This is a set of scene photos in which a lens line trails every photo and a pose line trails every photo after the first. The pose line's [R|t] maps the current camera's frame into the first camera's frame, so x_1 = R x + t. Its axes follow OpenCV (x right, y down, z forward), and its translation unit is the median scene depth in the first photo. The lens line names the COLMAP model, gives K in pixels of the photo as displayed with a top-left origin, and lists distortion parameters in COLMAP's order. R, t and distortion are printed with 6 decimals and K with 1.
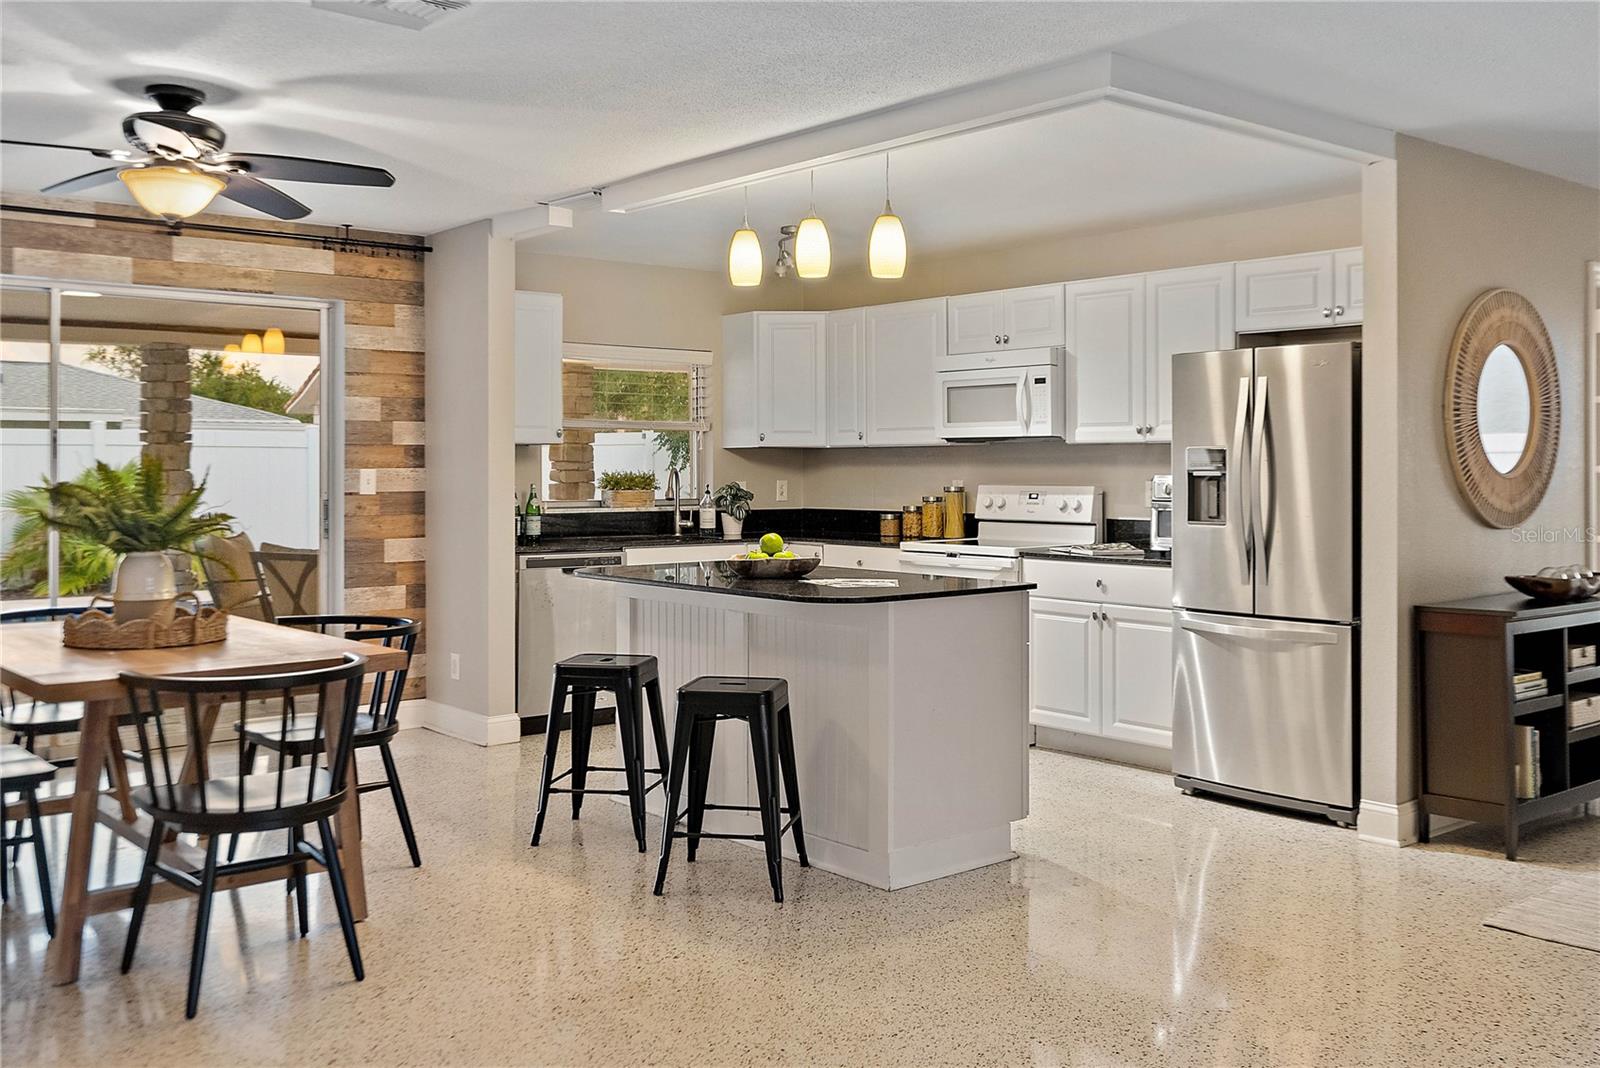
lens RADIAL K [[1460.6, 0, 798.3], [0, 1460.6, 474.3], [0, 0, 1]] dist [0.002313, 0.000000]
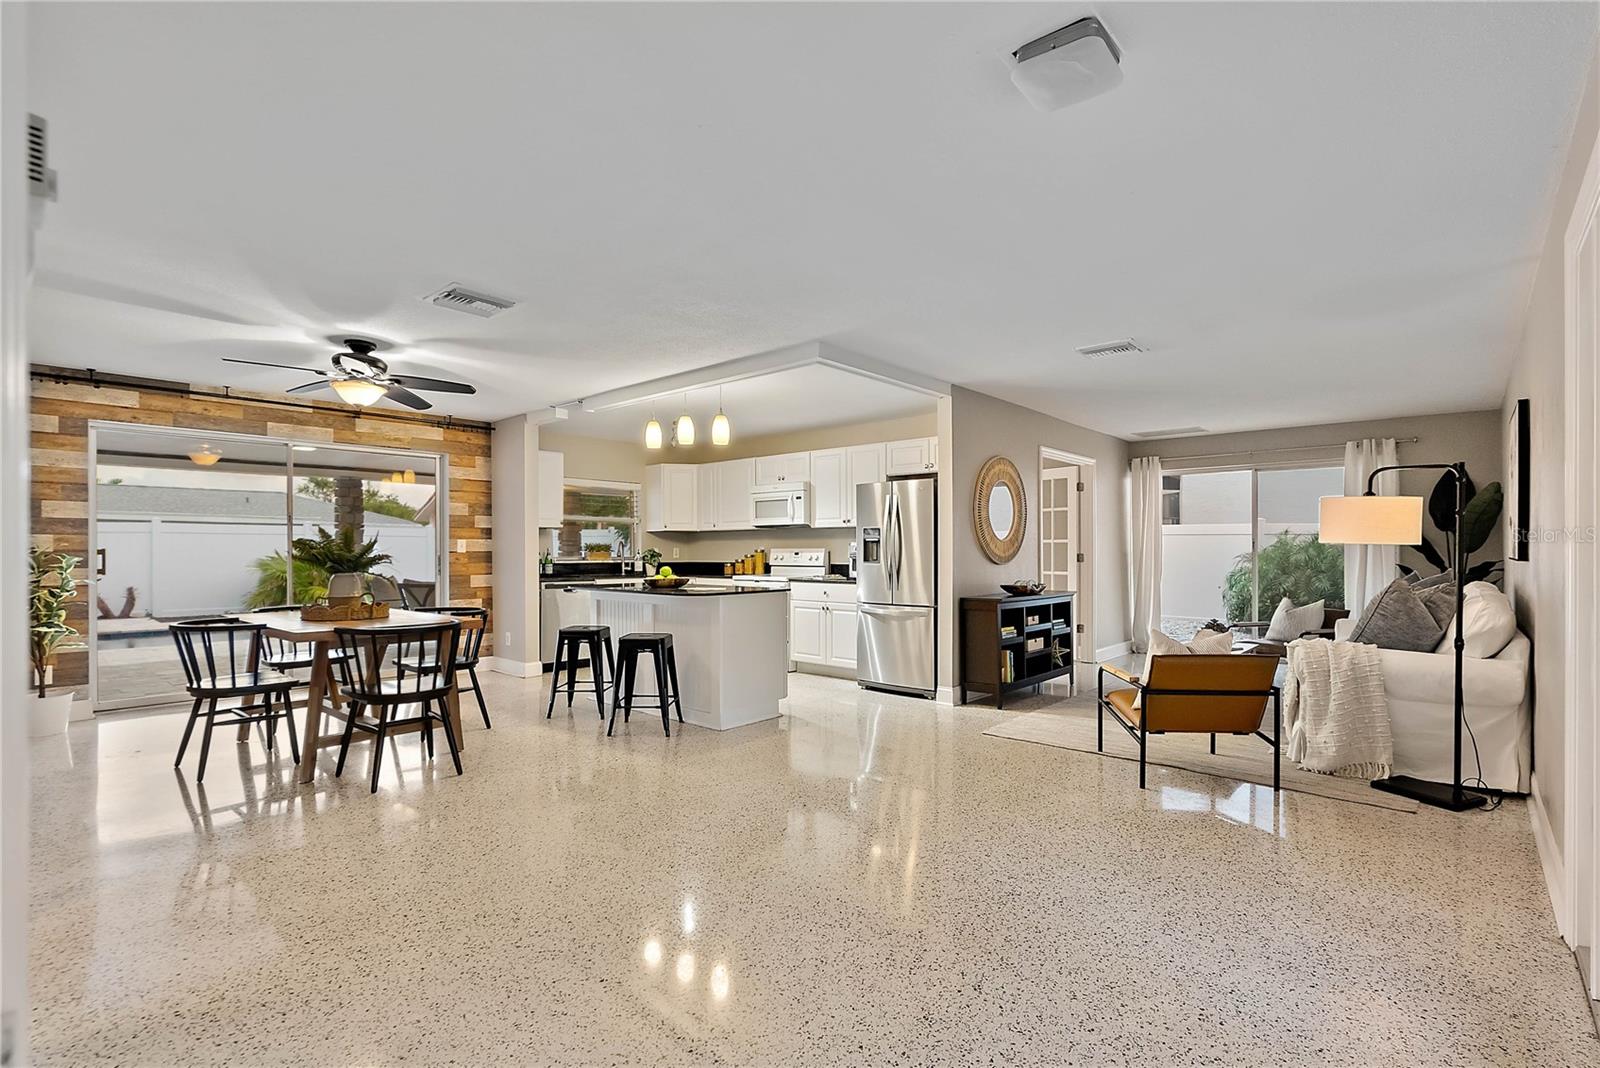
lens RADIAL K [[743.7, 0, 803.9], [0, 743.7, 559.7], [0, 0, 1]] dist [-0.008614, 0.002777]
pose [[0.989079, -0.002052, 0.147371, 0.018283], [0.001241, 0.999984, 0.005590, 0.022902], [-0.147380, -0.005346, 0.989066, -0.072970]]
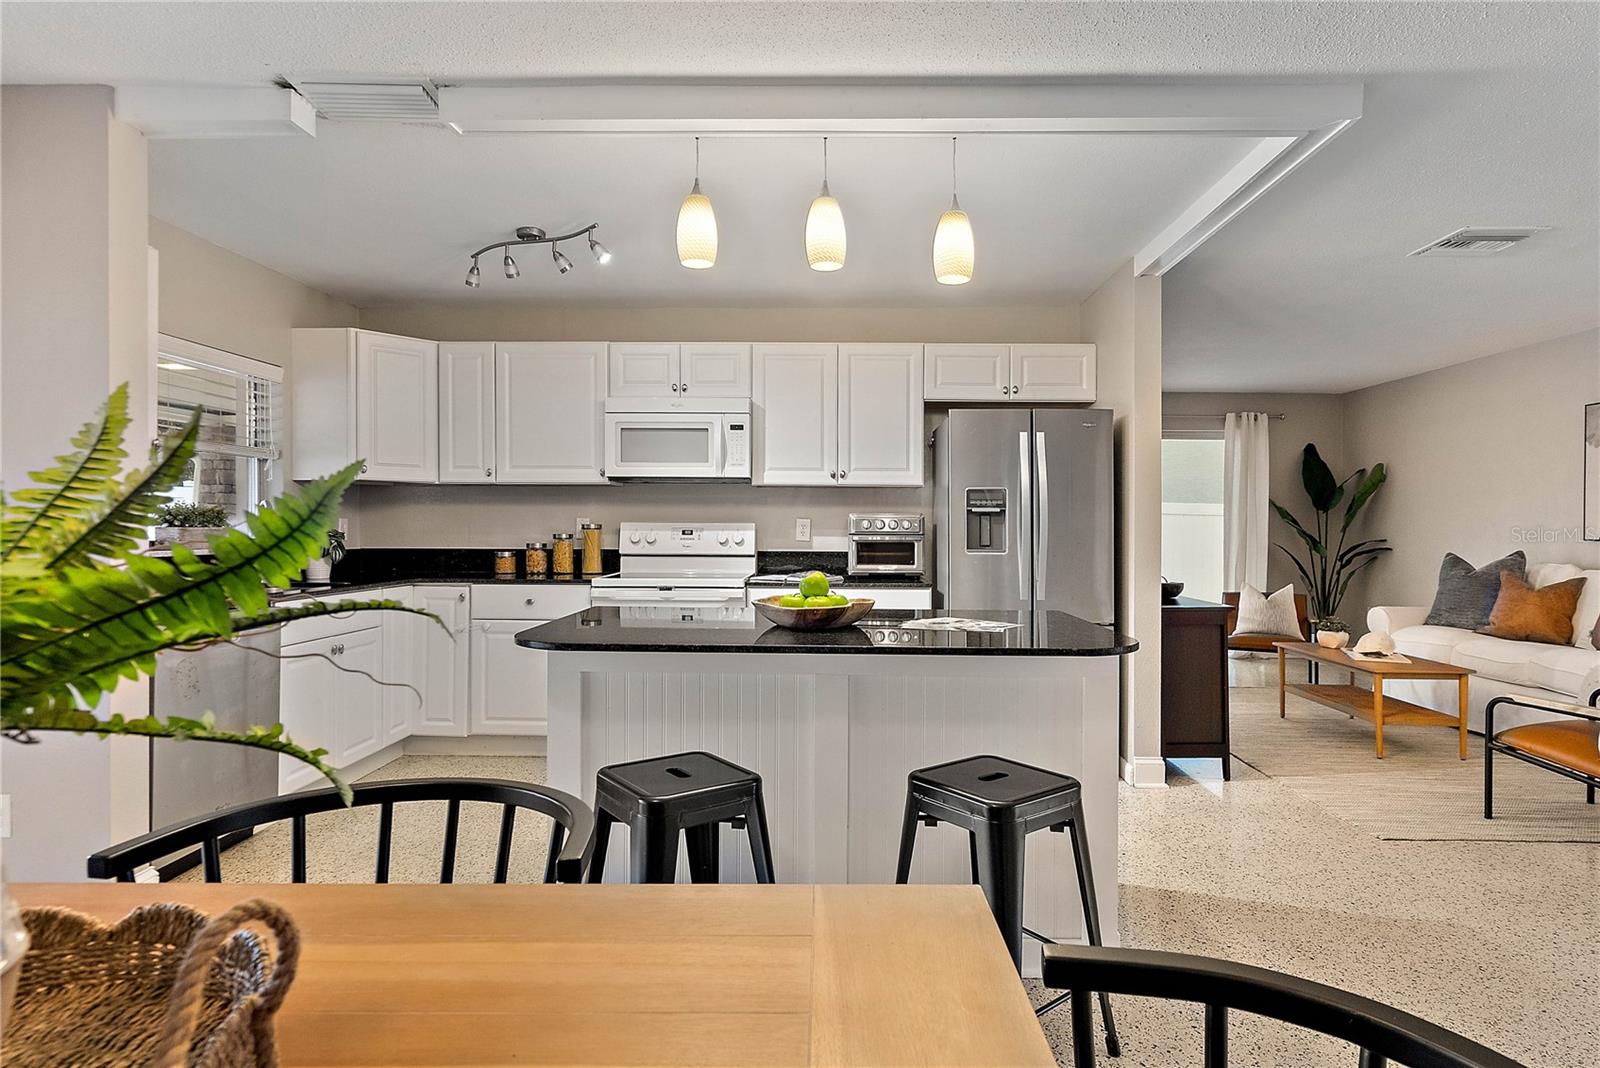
lens RADIAL K [[862.3, 0, 814.0], [0, 862.3, 523.9], [0, 0, 1]] dist [0.003074, 0.000865]
pose [[0.653460, 0.005881, 0.756939, -0.355494], [-0.002093, 0.999980, -0.005962, 0.015800], [-0.756958, 0.002312, 0.653459, 0.643352]]
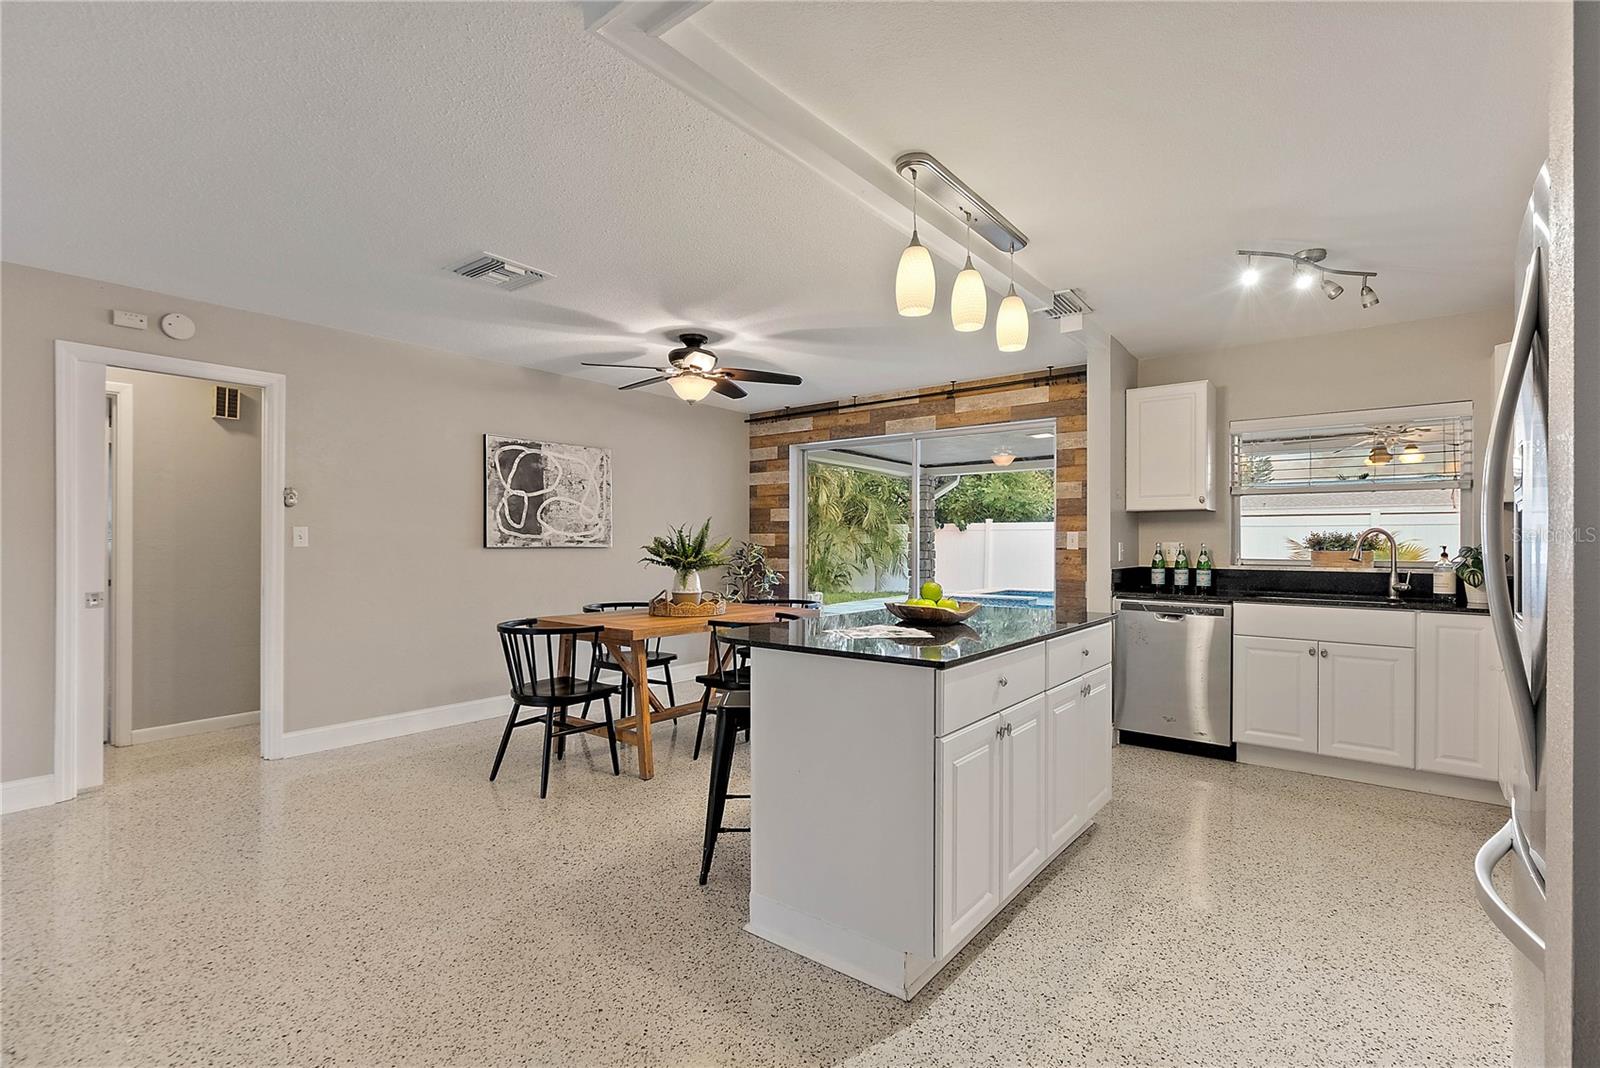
lens RADIAL K [[743.7, 0, 826.6], [0, 743.7, 546.3], [0, 0, 1]] dist [-0.008614, 0.002777]
pose [[0.210500, 0.005985, -0.977575, 0.458401], [-0.008768, 0.999953, 0.004234, 0.012195], [0.977554, 0.007680, 0.210543, 0.746309]]
